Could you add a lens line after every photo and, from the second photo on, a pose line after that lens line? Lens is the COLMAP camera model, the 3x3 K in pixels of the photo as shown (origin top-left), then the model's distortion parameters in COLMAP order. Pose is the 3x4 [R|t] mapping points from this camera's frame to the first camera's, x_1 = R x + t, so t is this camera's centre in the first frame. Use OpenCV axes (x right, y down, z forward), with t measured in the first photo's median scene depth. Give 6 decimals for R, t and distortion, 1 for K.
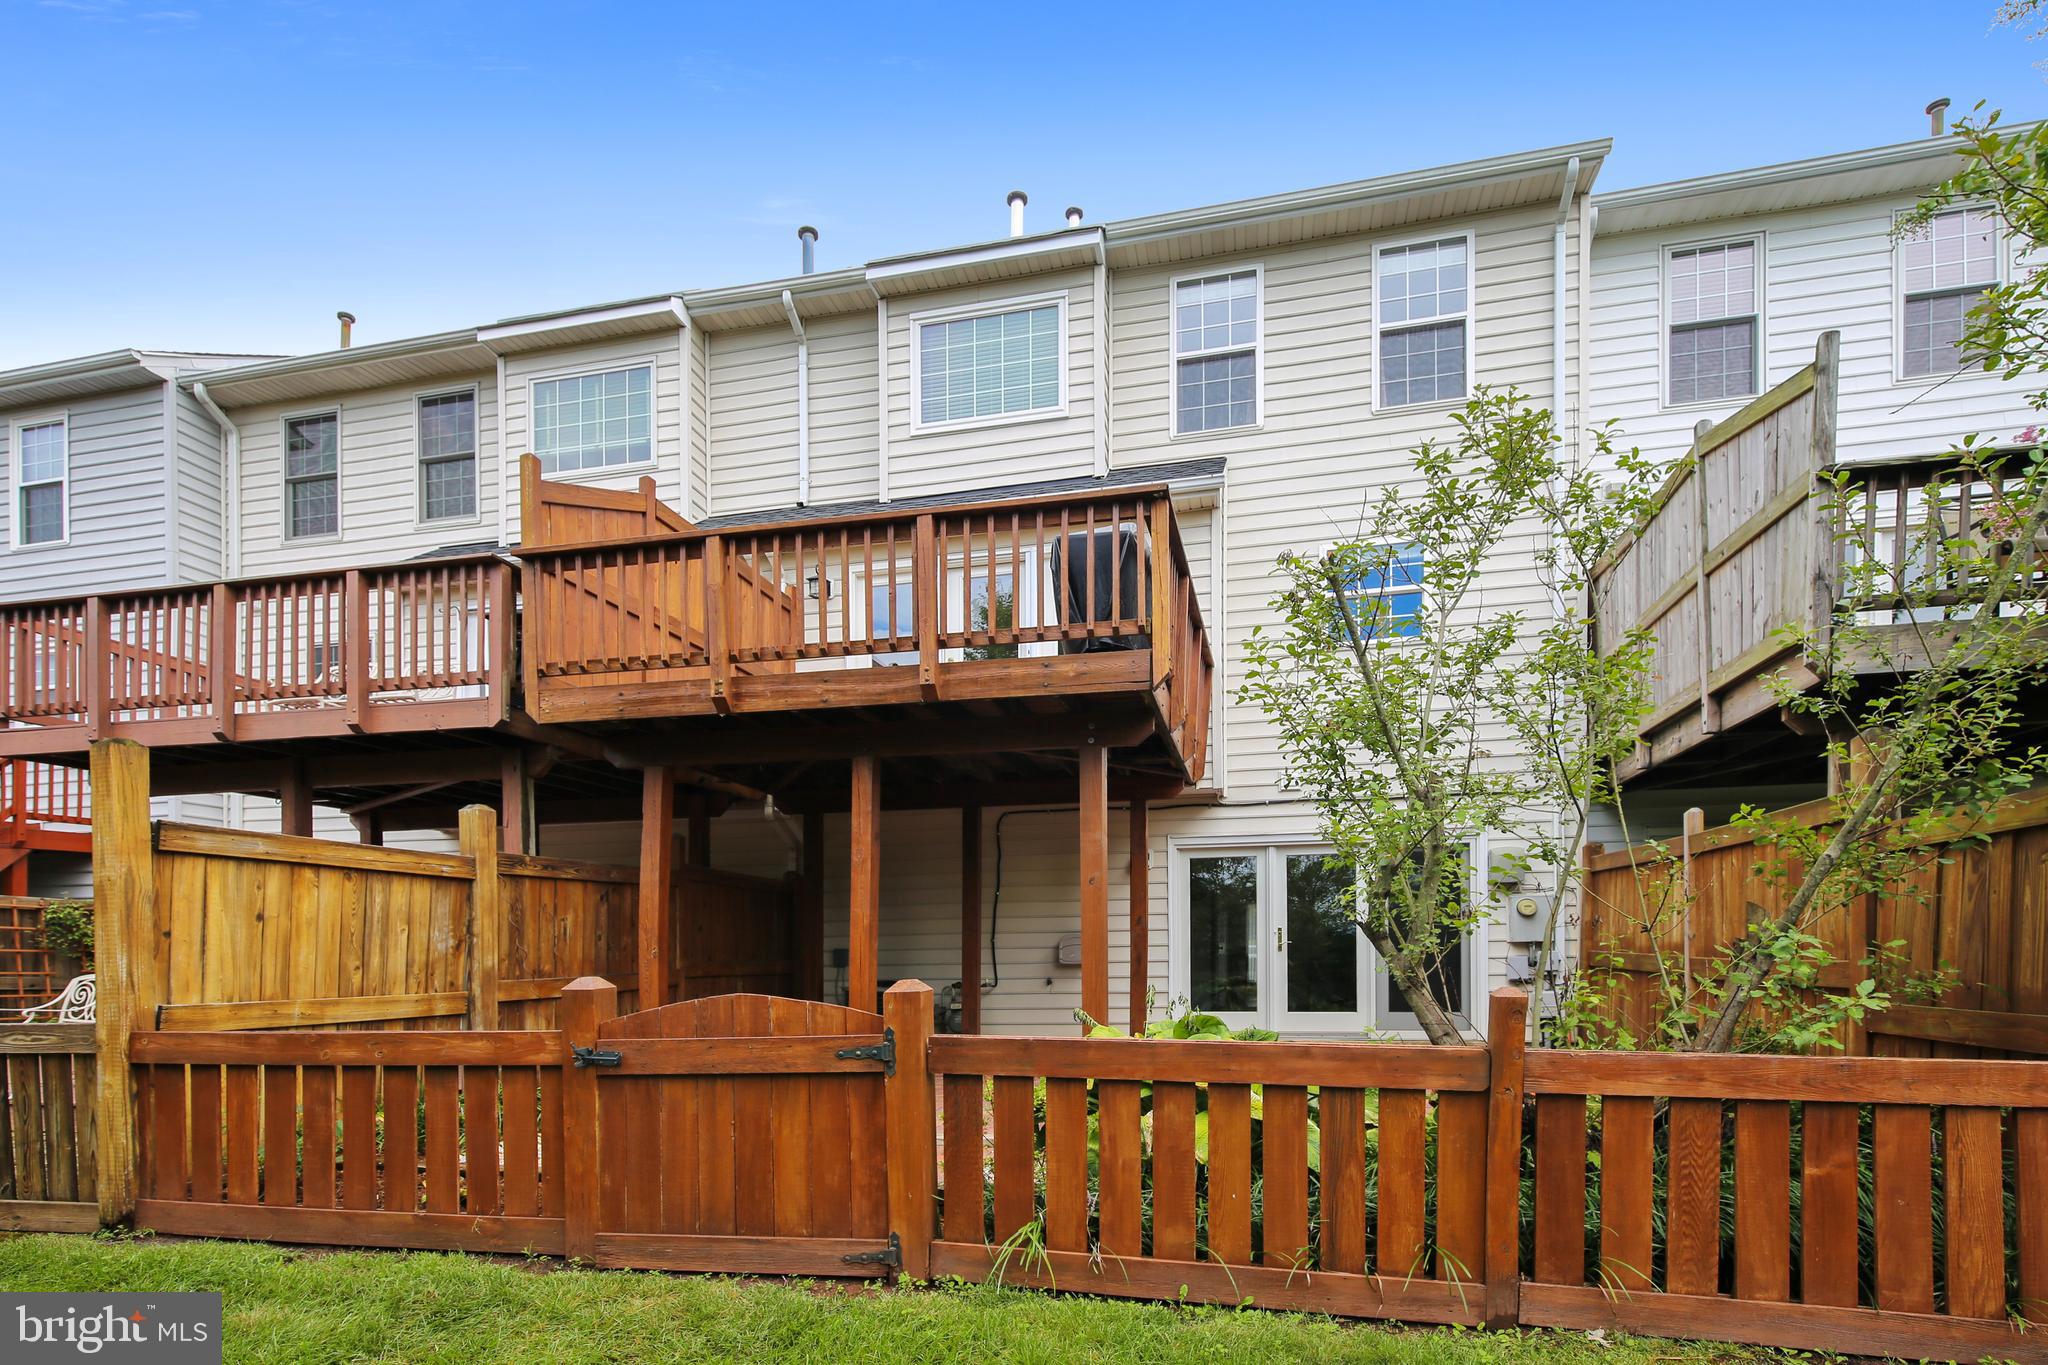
lens RADIAL K [[952.9, 0, 1024.7], [0, 952.9, 716.3], [0, 0, 1]] dist [0.005530, -0.000922]
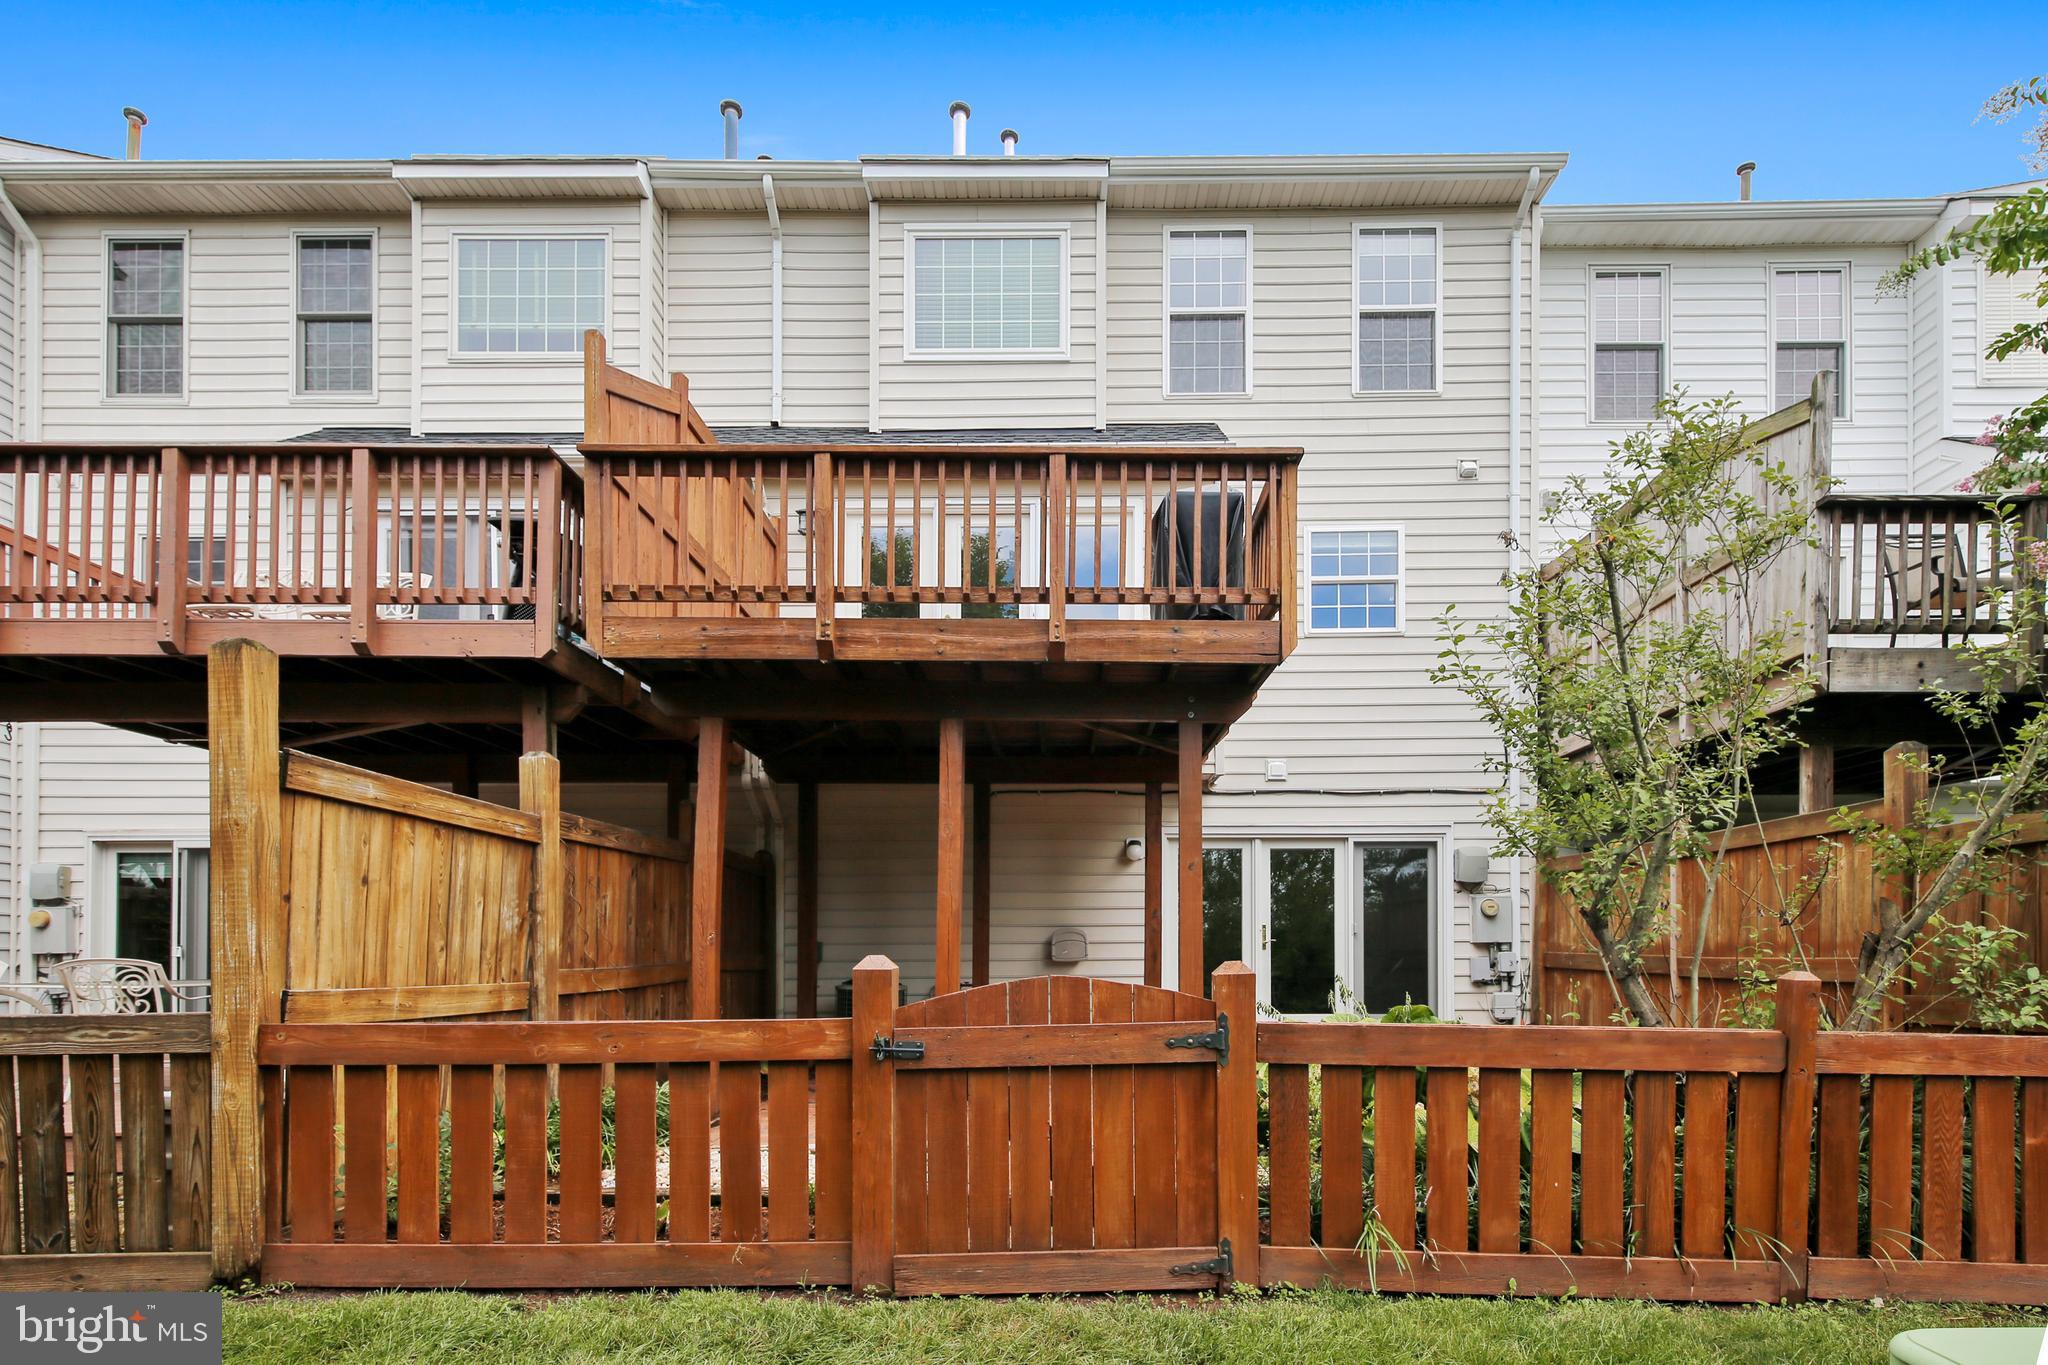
lens RADIAL K [[1065.6, 0, 1023.8], [0, 1065.6, 681.2], [0, 0, 1]] dist [0.006309, -0.000693]
pose [[0.976321, 0.060387, 0.207726, -0.342400], [-0.057711, 0.998154, -0.018924, 0.024386], [-0.208485, 0.006488, 0.978004, 0.024273]]
